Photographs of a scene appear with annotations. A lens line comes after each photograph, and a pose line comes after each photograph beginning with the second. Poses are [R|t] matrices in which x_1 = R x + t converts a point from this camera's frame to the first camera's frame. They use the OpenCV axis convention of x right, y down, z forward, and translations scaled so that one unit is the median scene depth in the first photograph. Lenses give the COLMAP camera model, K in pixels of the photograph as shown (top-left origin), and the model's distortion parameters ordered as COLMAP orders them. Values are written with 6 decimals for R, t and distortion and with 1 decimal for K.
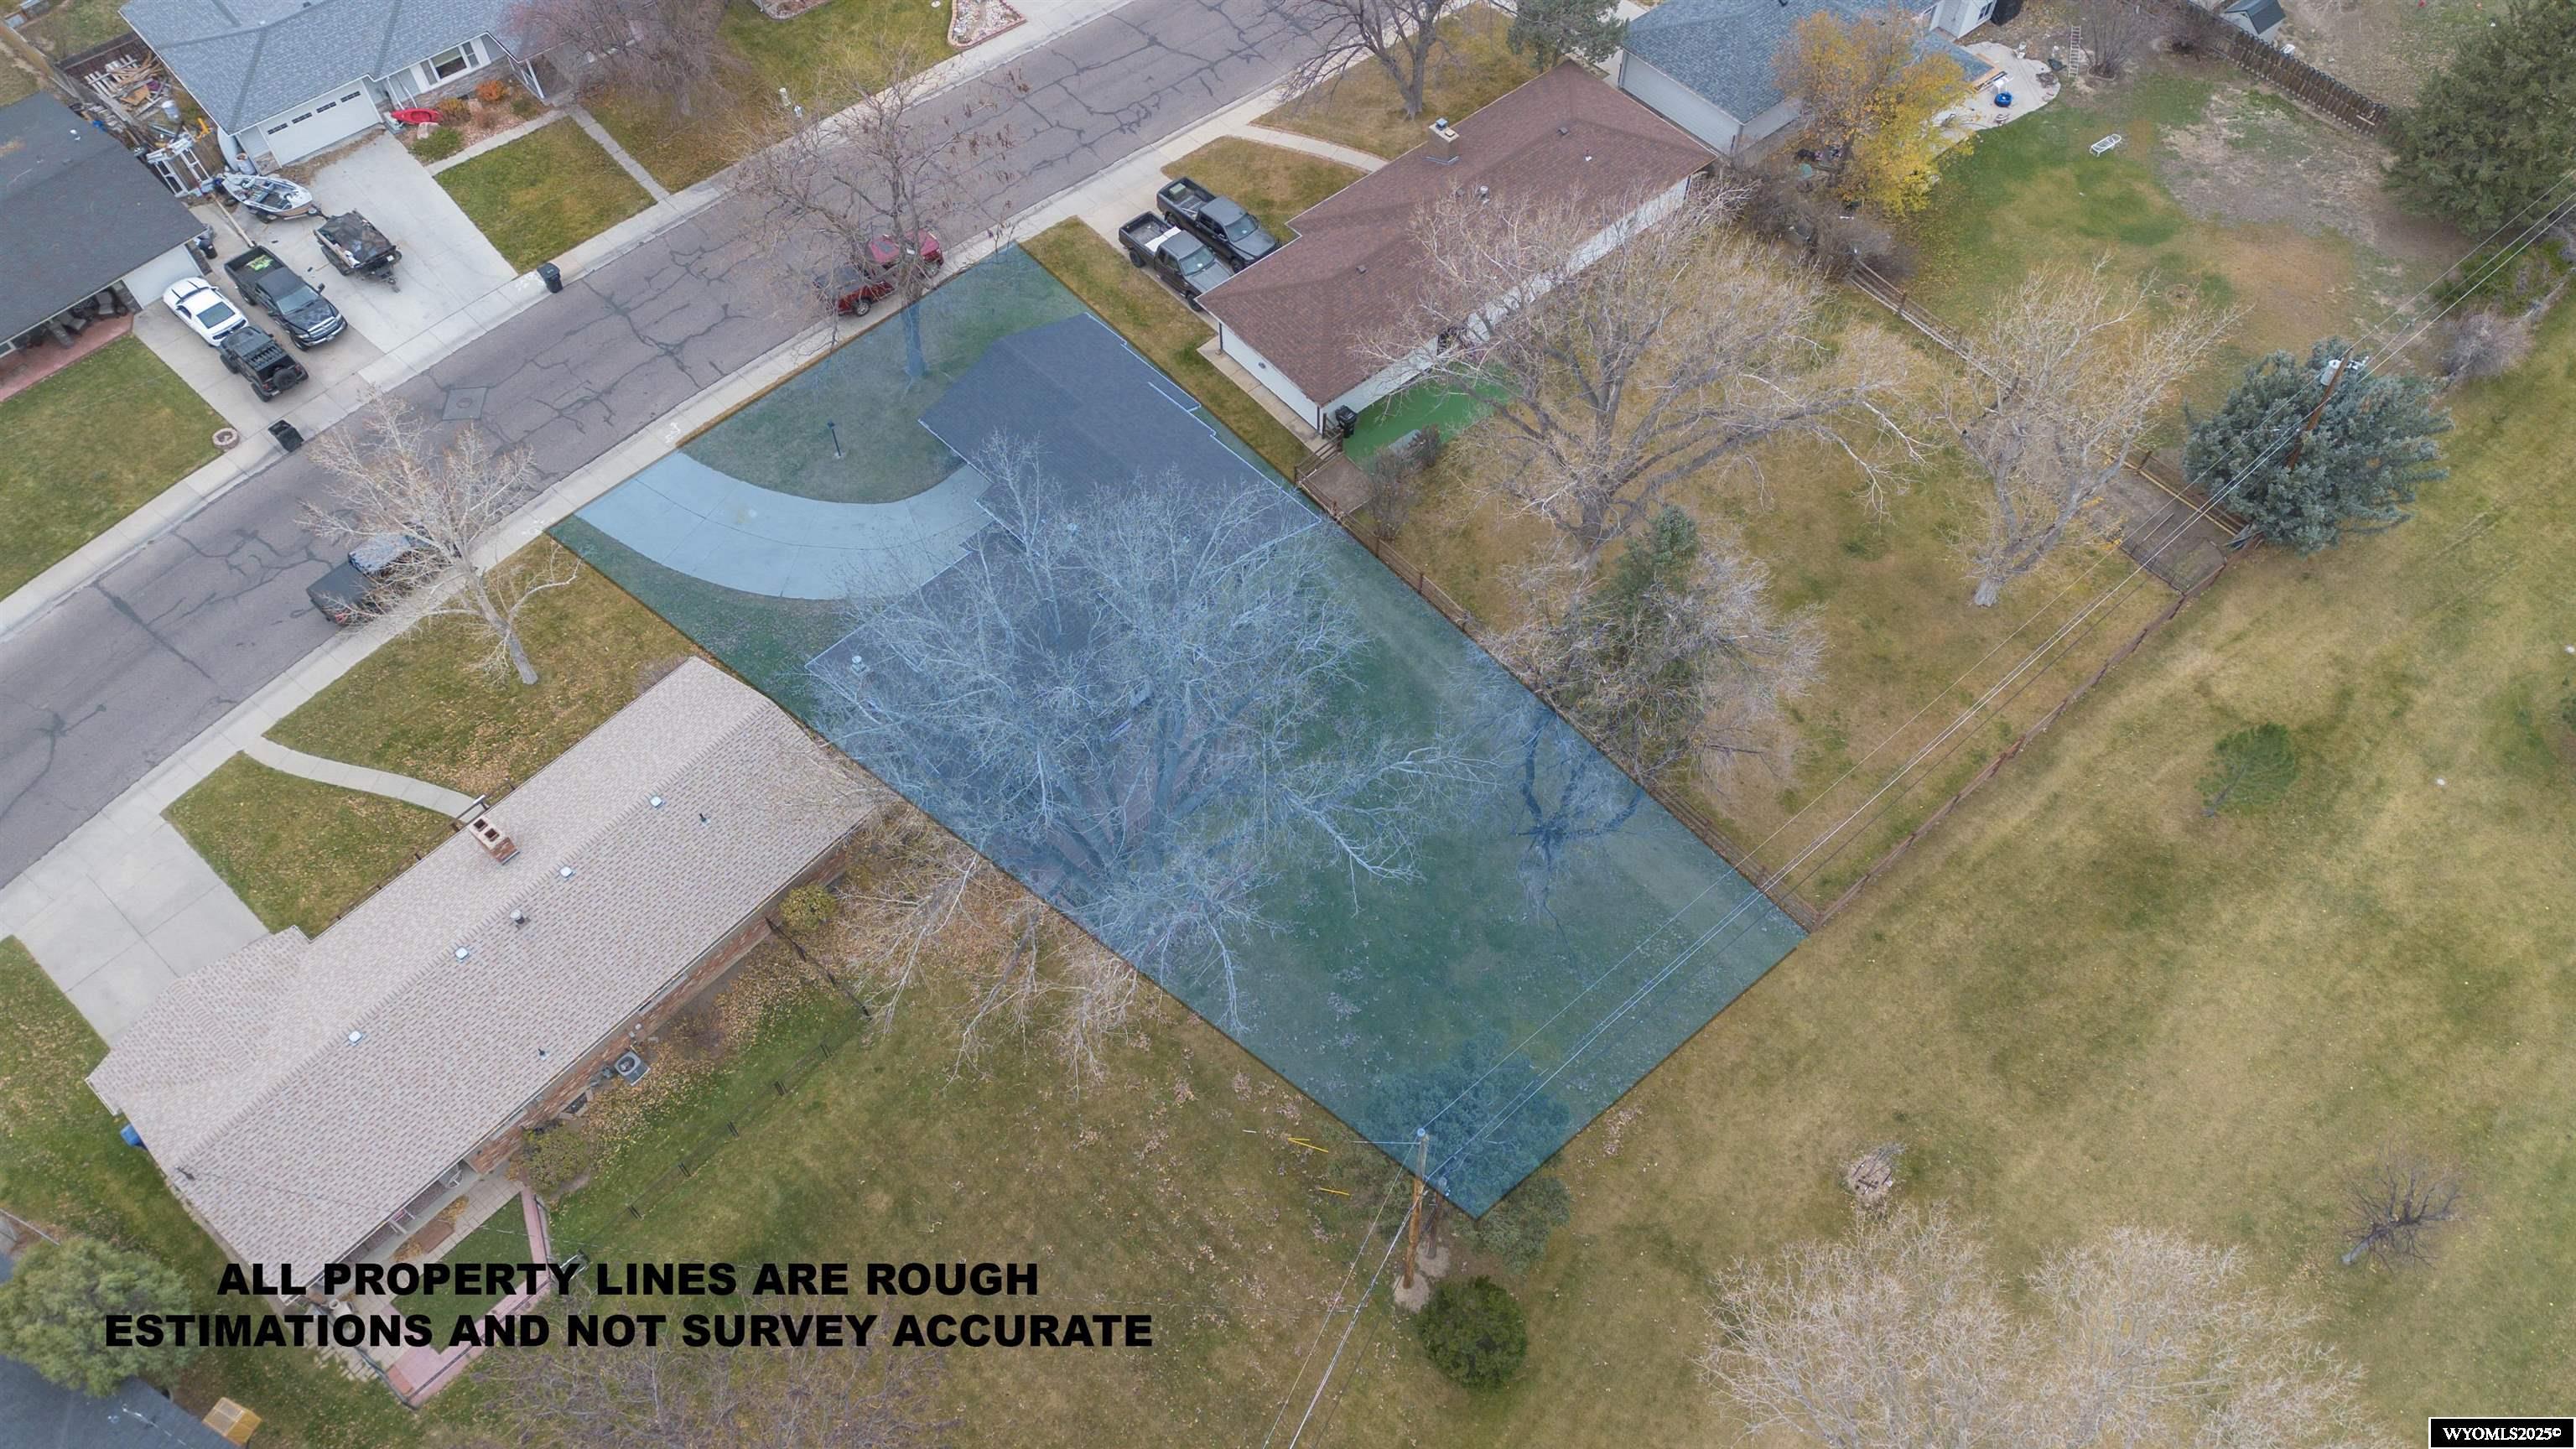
lens RADIAL K [[1812.0, 0, 1289.5], [0, 1812.0, 717.1], [0, 0, 1]] dist [0.076167, -0.075725]
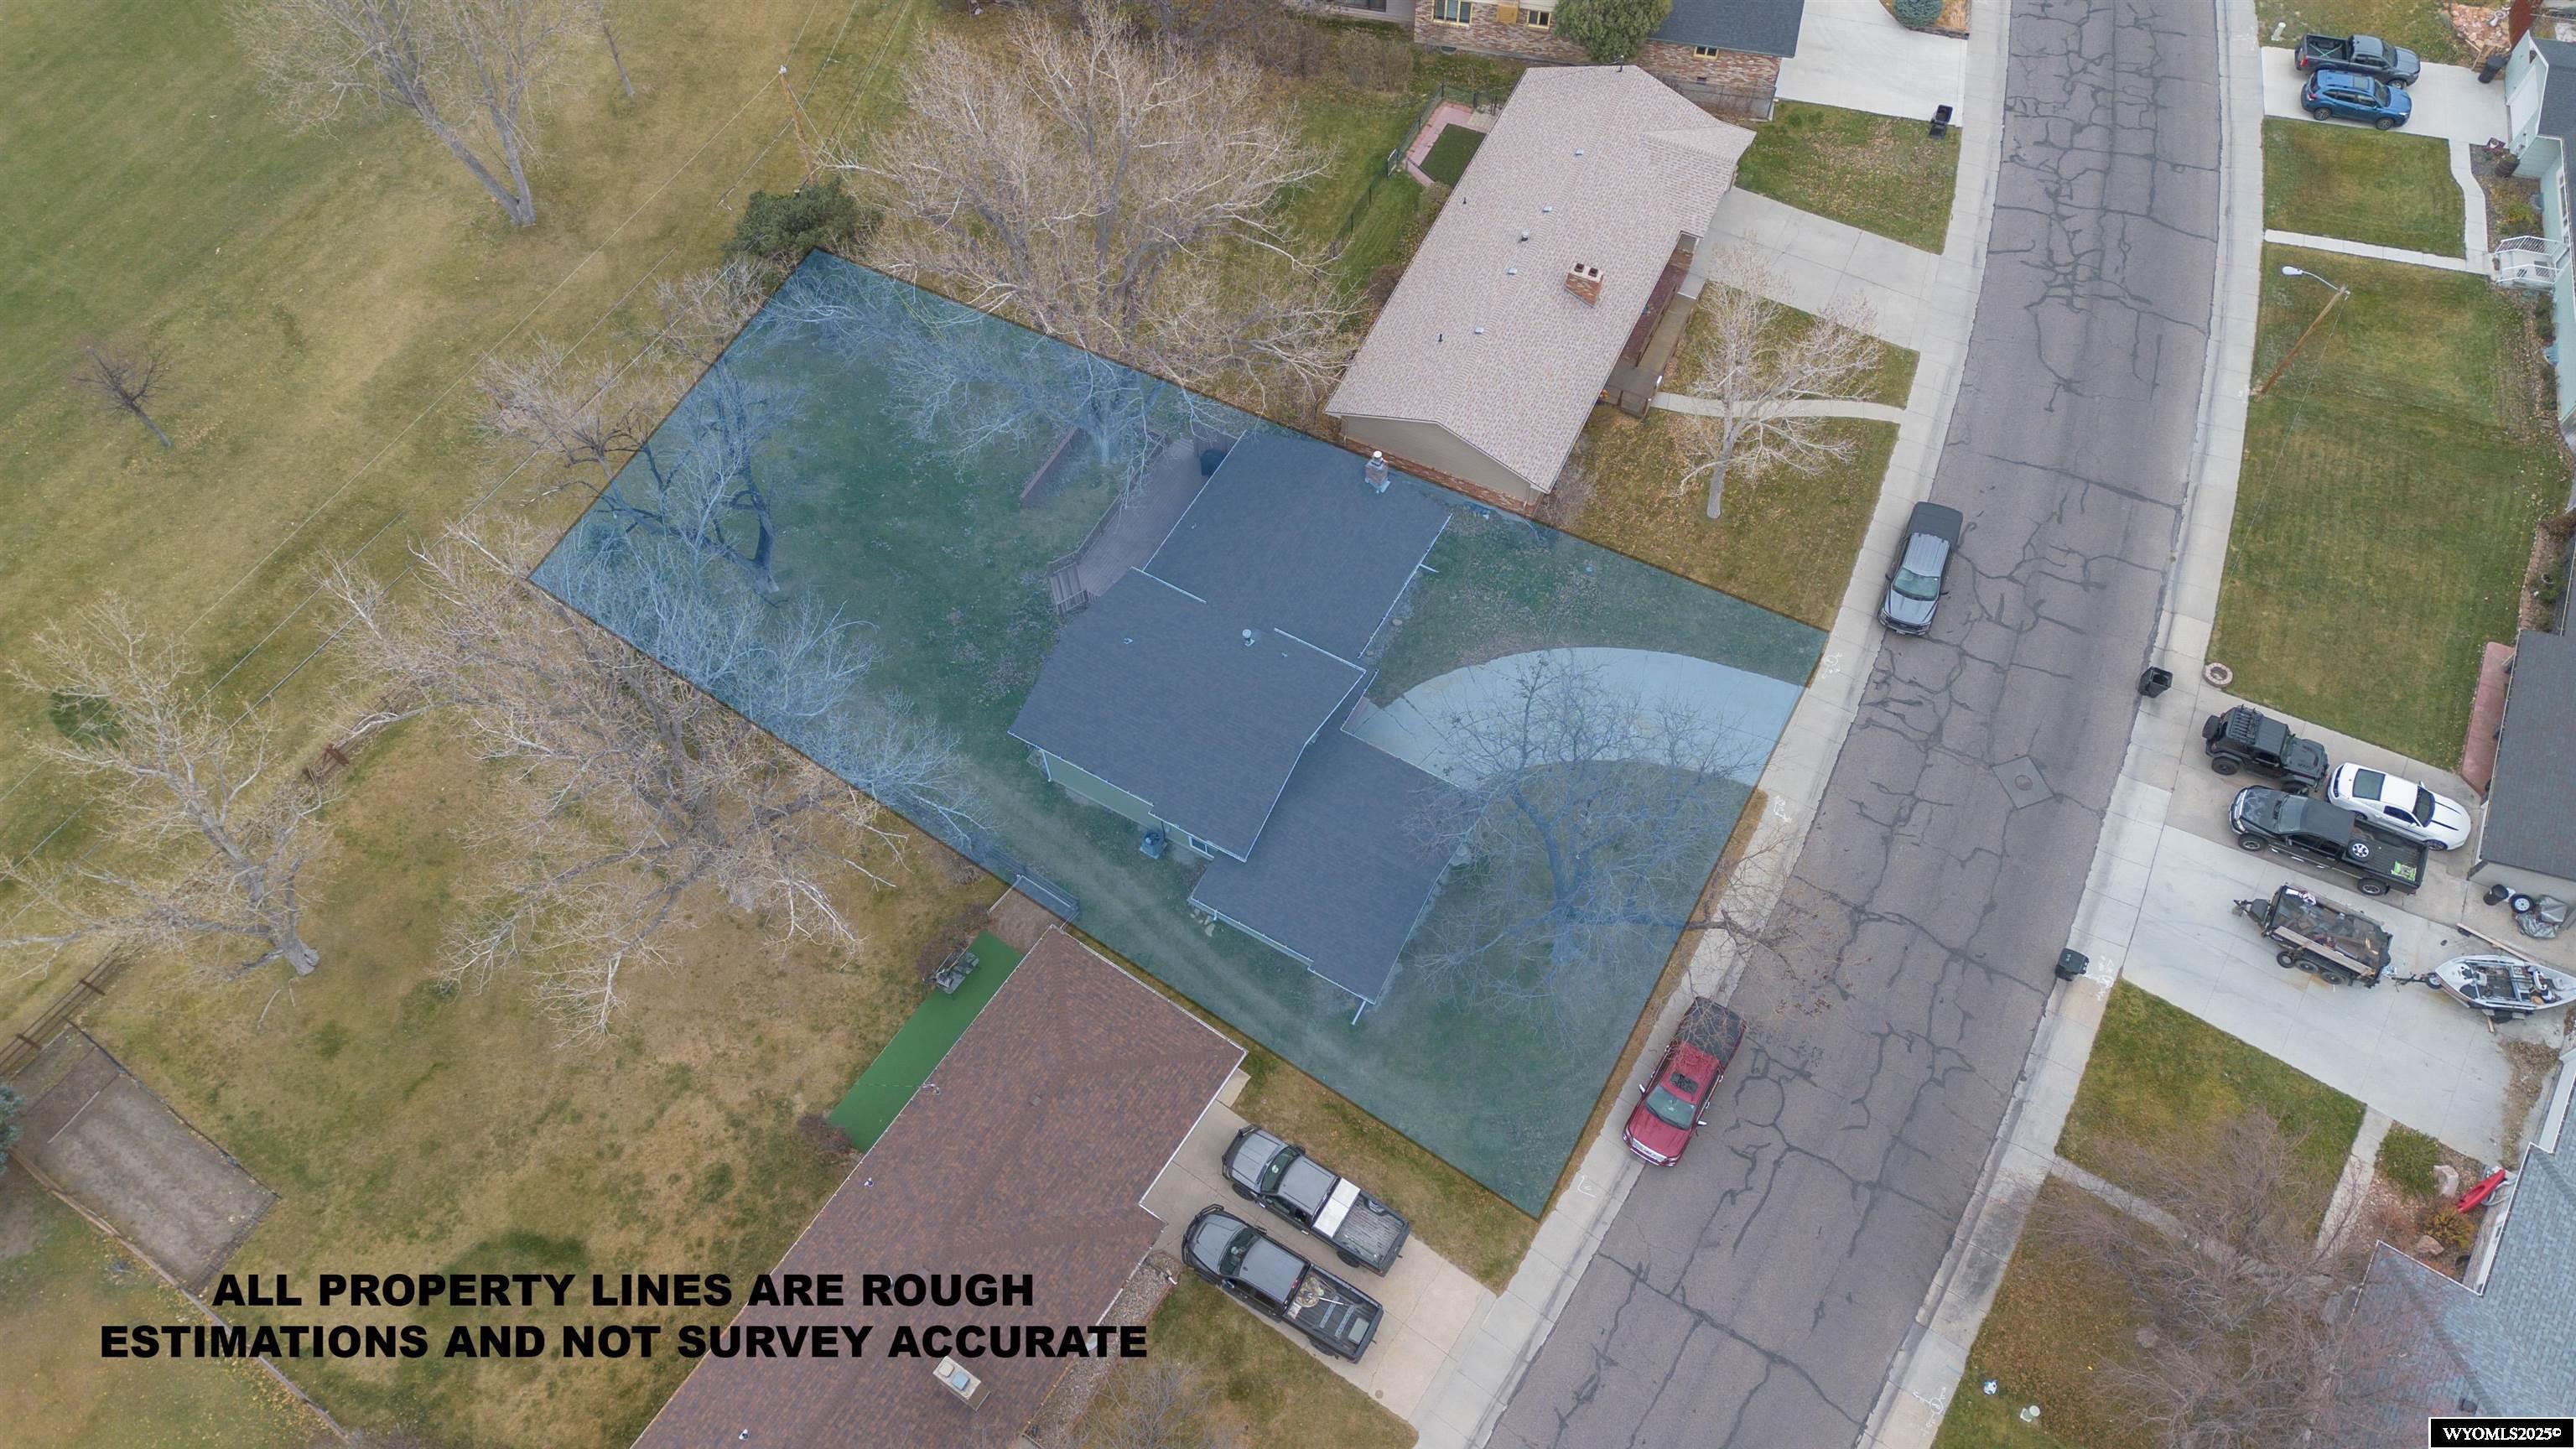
lens RADIAL K [[1812.0, 0, 1289.5], [0, 1812.0, 717.1], [0, 0, 1]] dist [0.076167, -0.075725]
pose [[-0.962056, 0.243492, -0.123128, -0.008874], [-0.213819, -0.392449, 0.894576, -0.891387], [0.169501, 0.886959, 0.429621, 0.546057]]
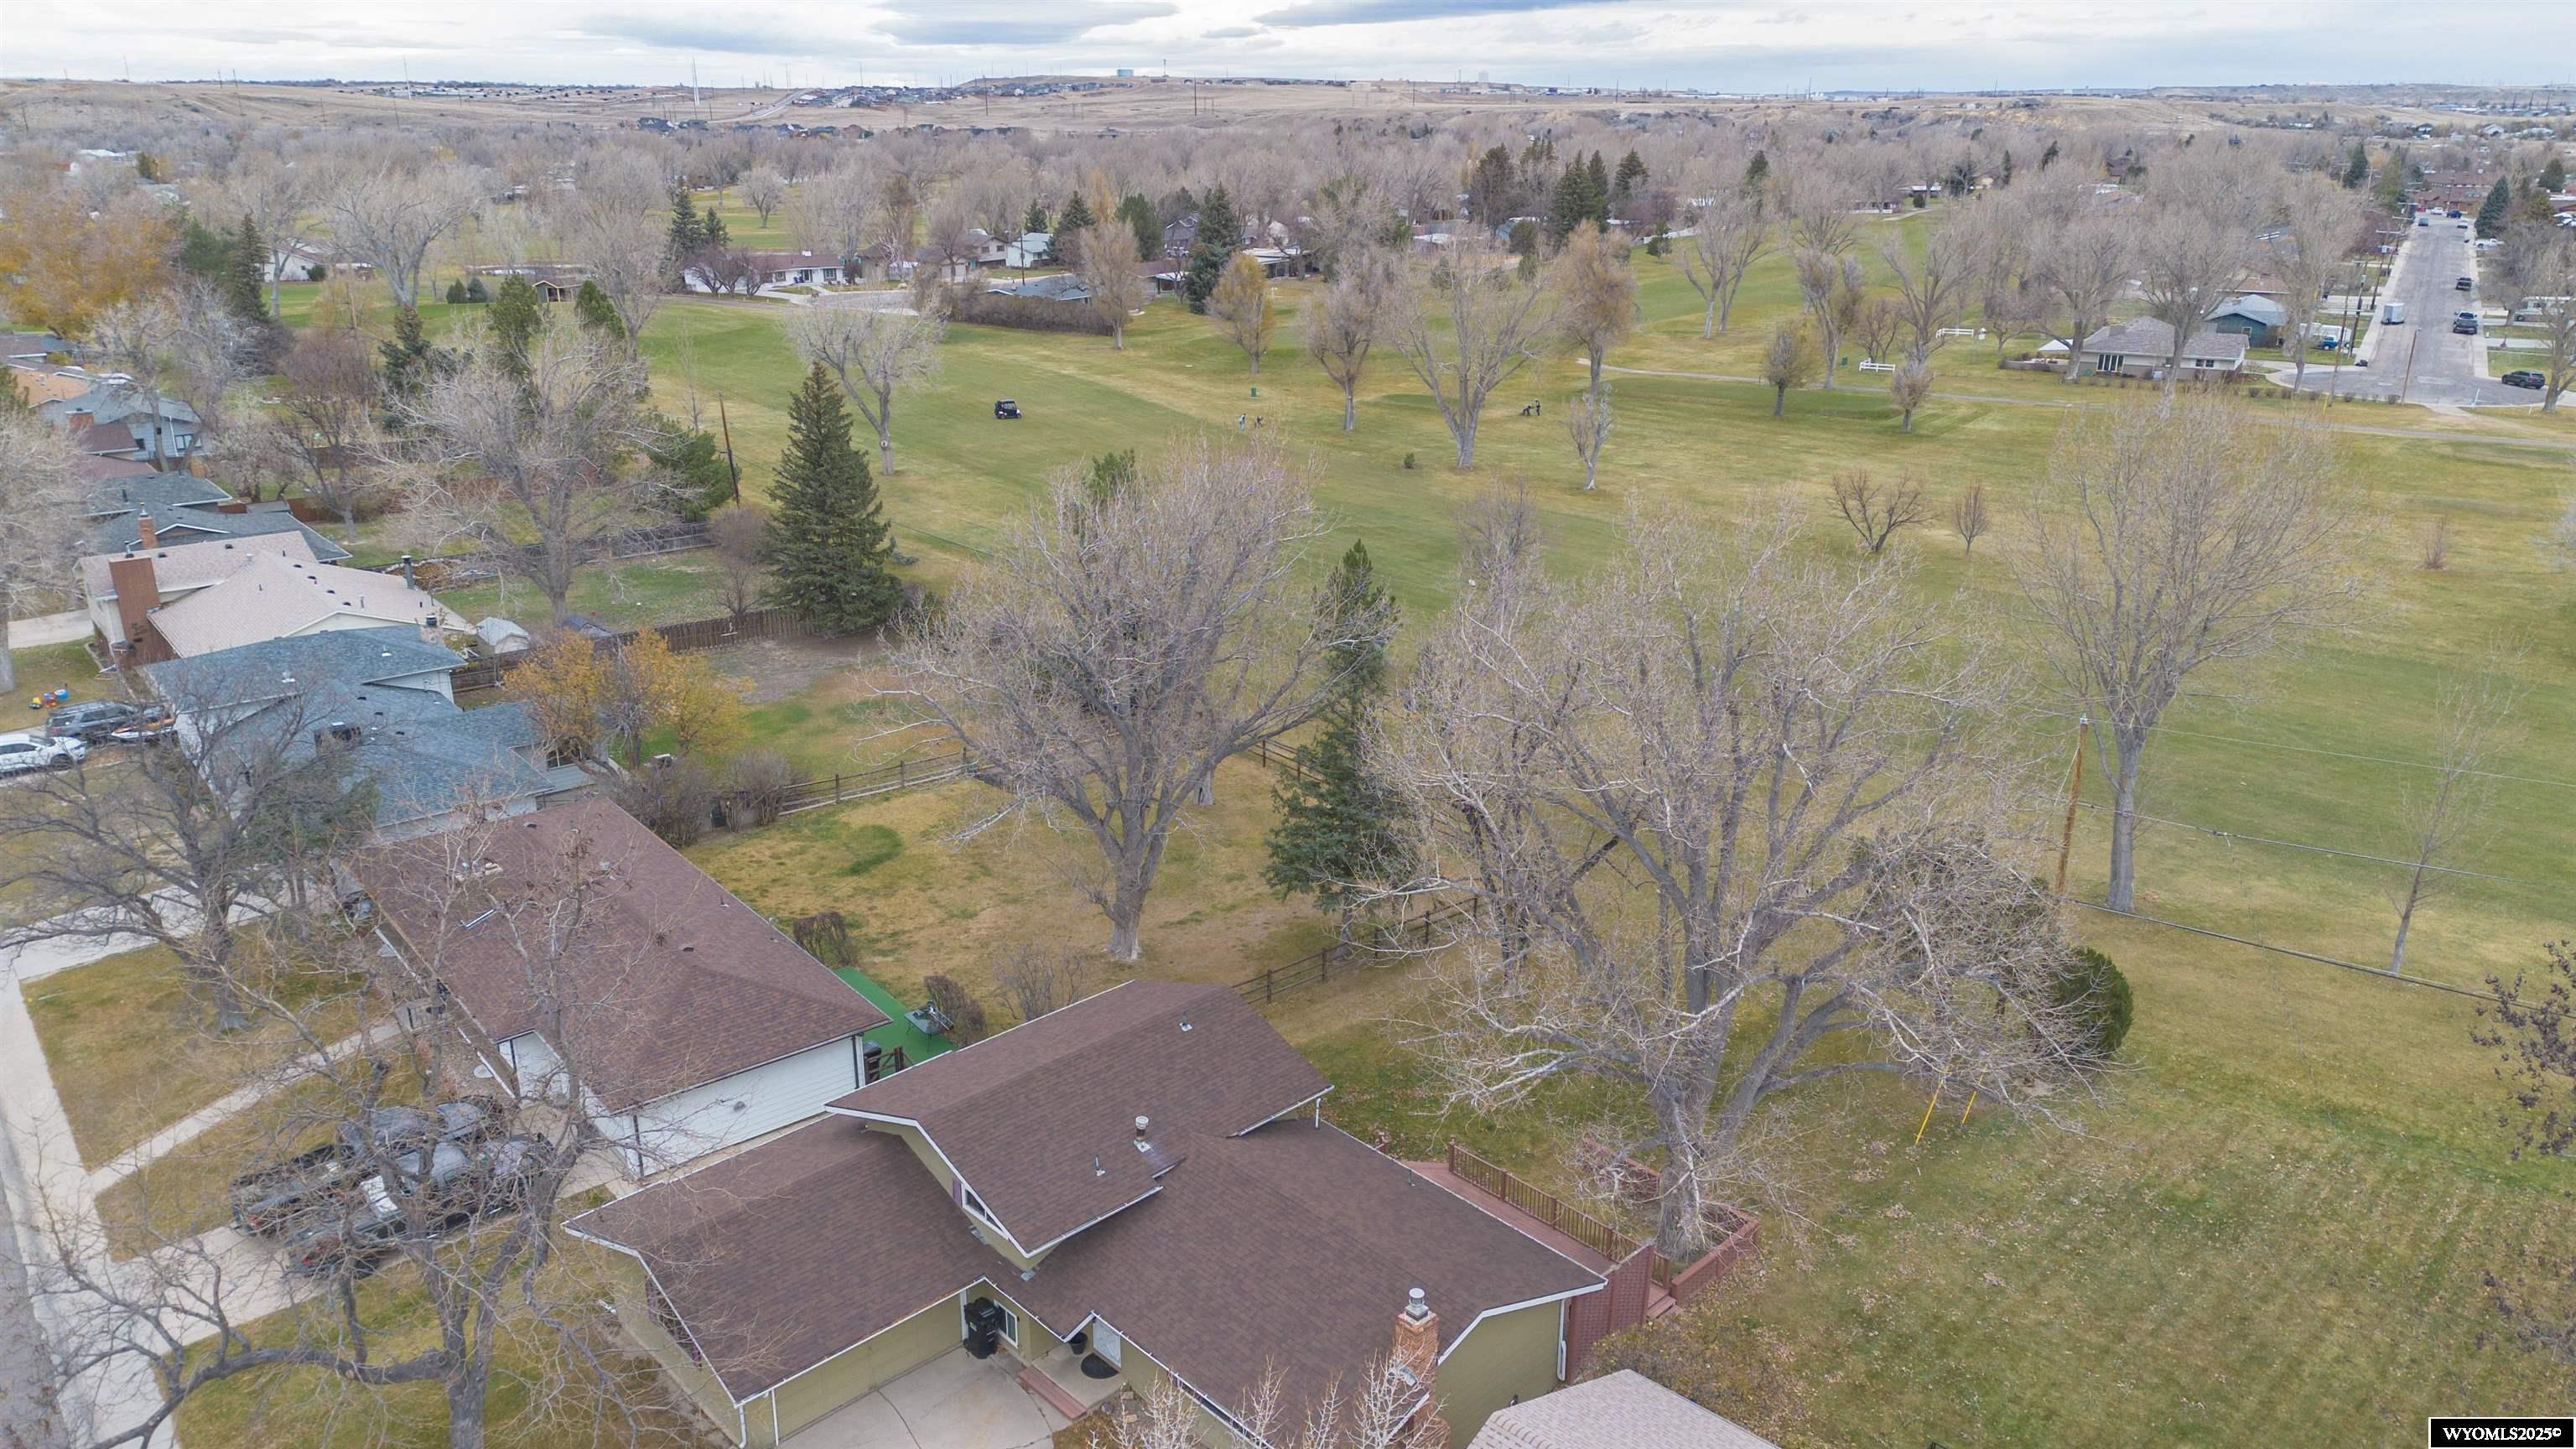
lens RADIAL K [[1812.0, 0, 1289.5], [0, 1812.0, 717.1], [0, 0, 1]] dist [0.076167, -0.075725]
pose [[0.016233, -0.319605, 0.947412, -0.612536], [0.817101, 0.550346, 0.171656, -0.224184], [-0.576266, 0.771344, 0.270083, 0.597944]]
